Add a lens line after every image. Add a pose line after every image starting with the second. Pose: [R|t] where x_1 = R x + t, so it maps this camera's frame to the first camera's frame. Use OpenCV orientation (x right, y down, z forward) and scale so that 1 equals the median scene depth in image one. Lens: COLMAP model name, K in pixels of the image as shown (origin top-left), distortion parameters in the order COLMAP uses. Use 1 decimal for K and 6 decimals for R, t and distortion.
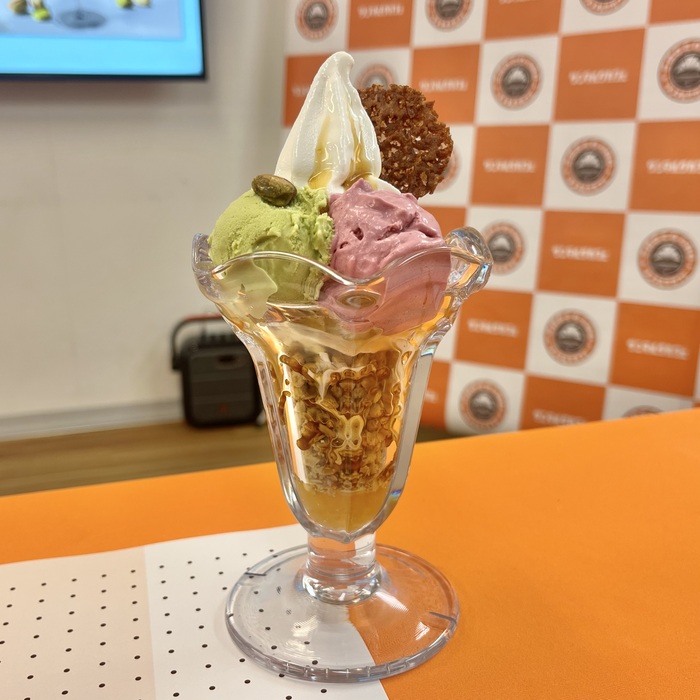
lens RADIAL K [[694.6, 0, 350.0], [0, 694.6, 350.0], [0, 0, 1]] dist [0.044272, -0.023890]
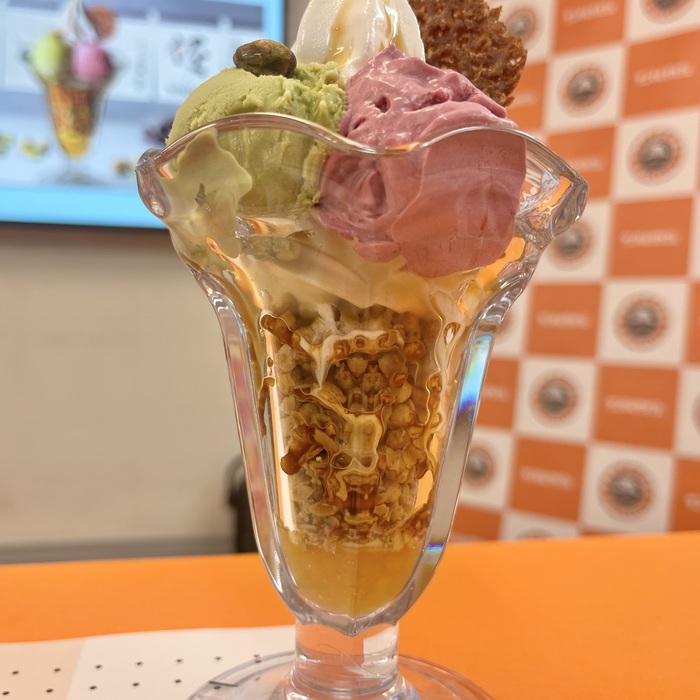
lens RADIAL K [[694.6, 0, 350.0], [0, 694.6, 350.0], [0, 0, 1]] dist [0.044272, -0.023890]
pose [[0.996135, 0.044062, -0.075988, 0.035108], [-0.057235, 0.981816, -0.181000, 0.148331], [0.066631, 0.184650, 0.980543, 0.343700]]
